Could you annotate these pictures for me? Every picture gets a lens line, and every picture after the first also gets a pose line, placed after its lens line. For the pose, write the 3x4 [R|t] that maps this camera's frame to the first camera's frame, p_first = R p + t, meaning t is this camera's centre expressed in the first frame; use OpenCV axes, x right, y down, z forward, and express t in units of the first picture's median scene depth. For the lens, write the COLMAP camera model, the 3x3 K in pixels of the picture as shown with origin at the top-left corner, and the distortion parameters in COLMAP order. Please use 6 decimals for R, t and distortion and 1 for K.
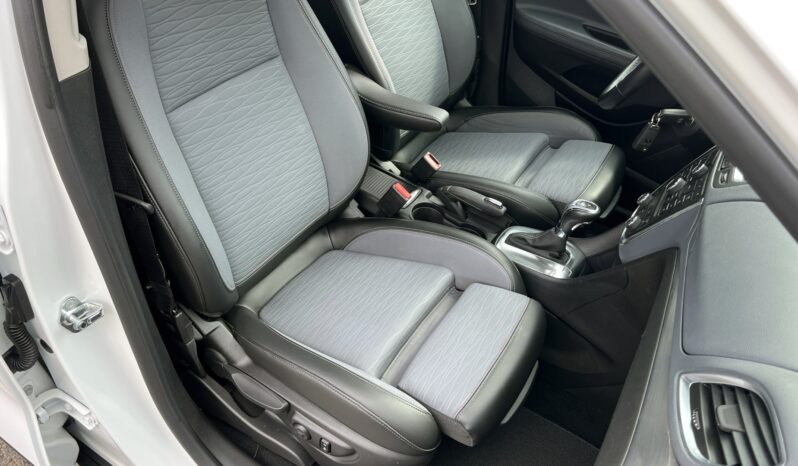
lens RADIAL K [[629.5, 0, 393.7], [0, 629.5, 239.8], [0, 0, 1]] dist [0.087201, -0.139592]
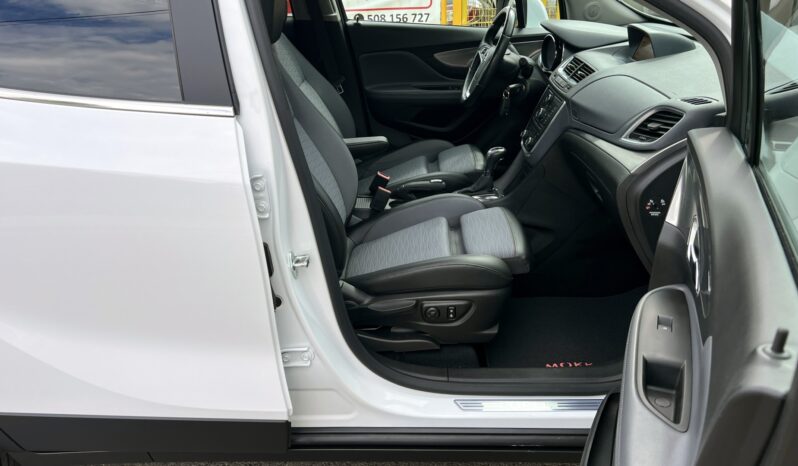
lens RADIAL K [[629.5, 0, 393.7], [0, 629.5, 239.8], [0, 0, 1]] dist [0.087201, -0.139592]
pose [[0.853249, -0.344799, 0.391253, -0.630327], [0.434219, 0.885224, -0.166829, 0.302896], [-0.288824, 0.312236, 0.905036, -0.324259]]
